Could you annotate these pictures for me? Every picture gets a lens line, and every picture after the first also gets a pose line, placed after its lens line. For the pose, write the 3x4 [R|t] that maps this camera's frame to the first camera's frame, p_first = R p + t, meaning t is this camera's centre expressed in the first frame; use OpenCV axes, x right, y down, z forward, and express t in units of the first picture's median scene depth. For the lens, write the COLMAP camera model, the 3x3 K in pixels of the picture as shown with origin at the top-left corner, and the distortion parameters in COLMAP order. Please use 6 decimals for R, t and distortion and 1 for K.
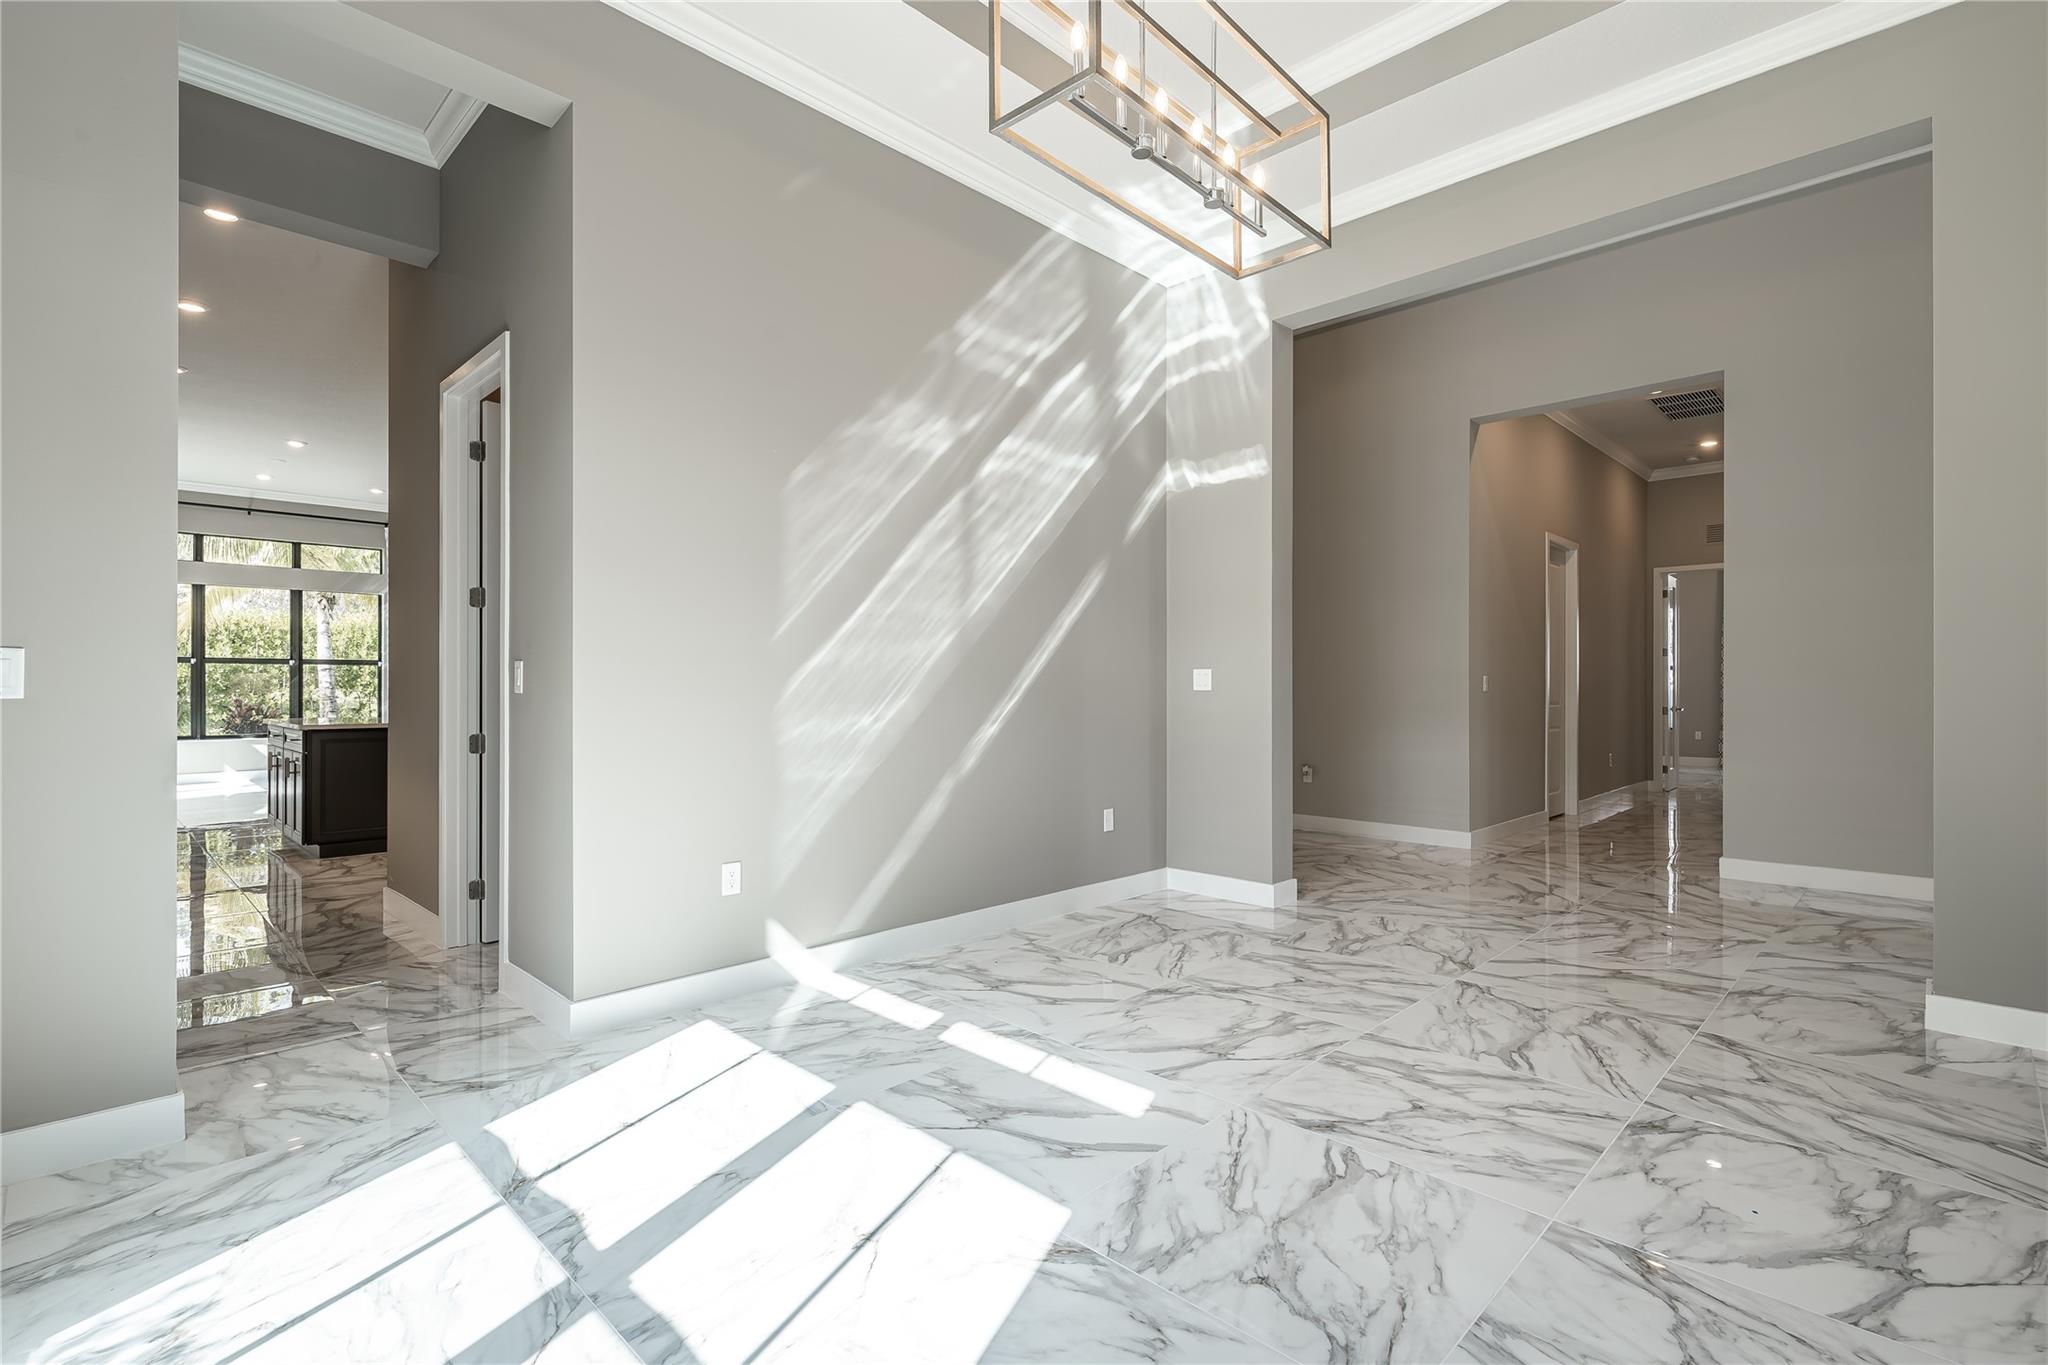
lens RADIAL K [[945.6, 0, 1030.1], [0, 945.6, 676.5], [0, 0, 1]] dist [0.001335, 0.000303]
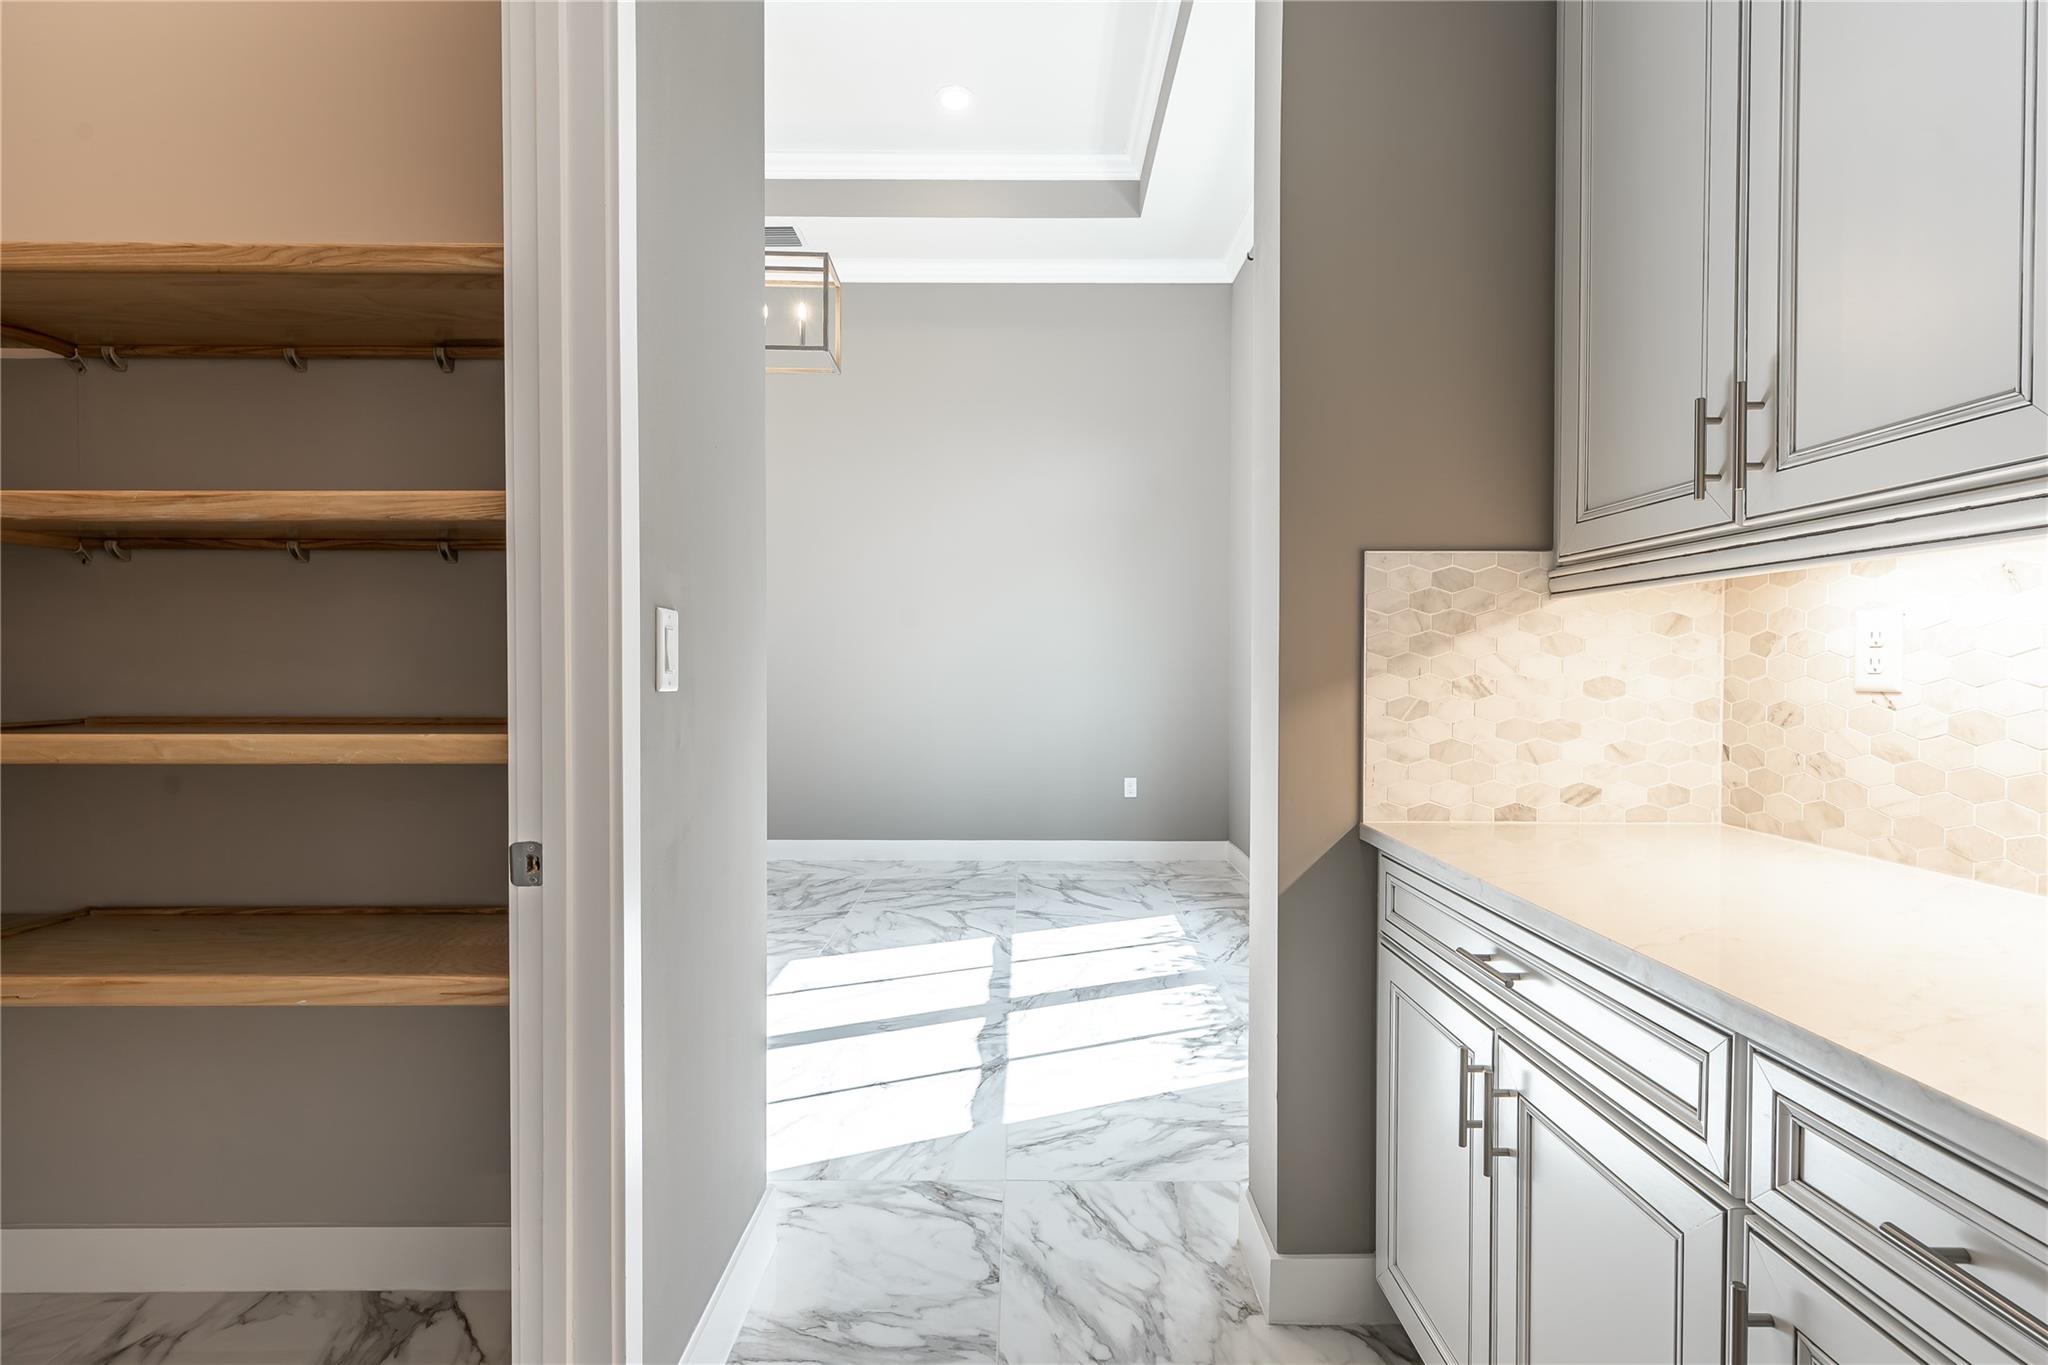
lens RADIAL K [[945.6, 0, 1030.1], [0, 945.6, 676.5], [0, 0, 1]] dist [0.001335, 0.000303]
pose [[-0.702536, -0.009548, 0.711584, -1.414891], [-0.005462, 0.999953, 0.008025, 0.010923], [-0.711627, 0.001751, -0.702555, 1.789035]]
